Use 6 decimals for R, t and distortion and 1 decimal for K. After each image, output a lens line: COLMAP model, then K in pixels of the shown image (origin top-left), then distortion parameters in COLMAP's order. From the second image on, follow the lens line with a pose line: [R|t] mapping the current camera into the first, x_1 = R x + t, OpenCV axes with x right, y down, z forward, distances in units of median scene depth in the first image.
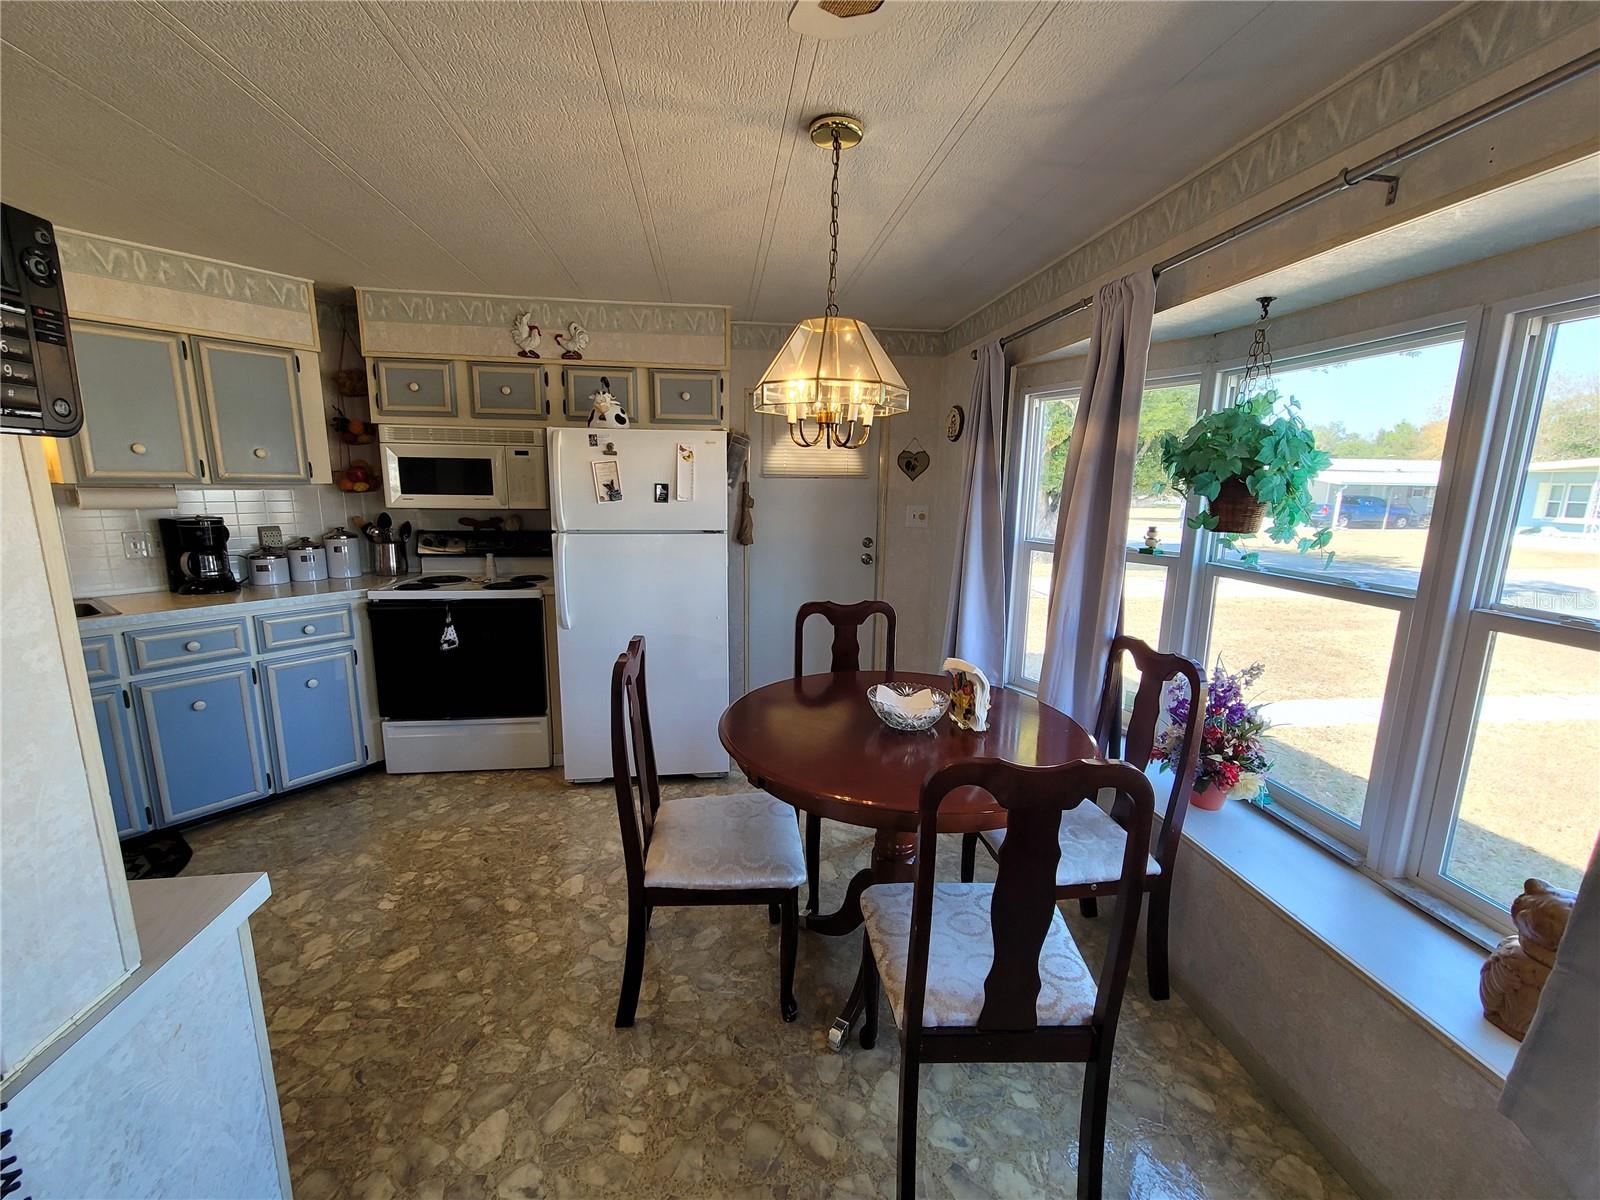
lens RADIAL K [[652.0, 0, 796.4], [0, 652.0, 599.8], [0, 0, 1]] dist [0.000098, 0.000128]
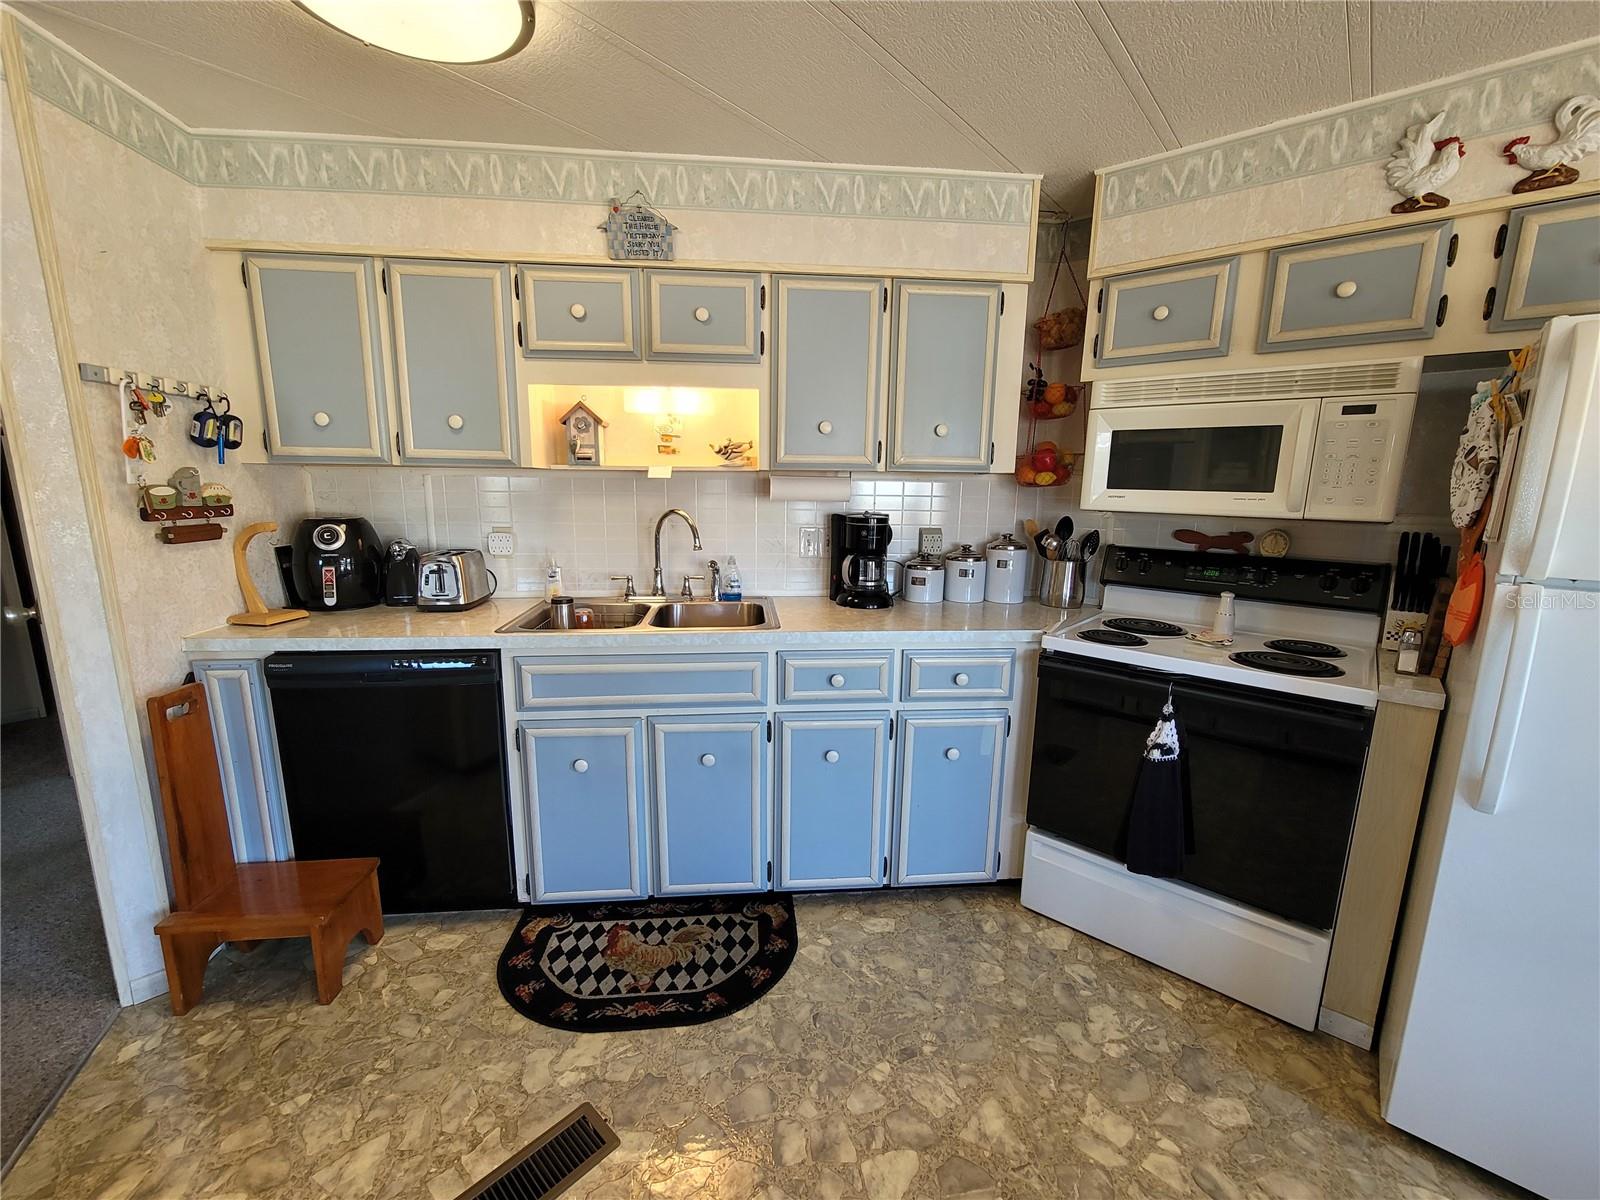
lens RADIAL K [[652.0, 0, 796.4], [0, 652.0, 599.8], [0, 0, 1]] dist [0.000098, 0.000128]
pose [[0.664309, 0.132139, -0.735686, -0.337884], [-0.141109, 0.988722, 0.050169, -0.045184], [0.734018, 0.070485, 0.675462, 0.366622]]
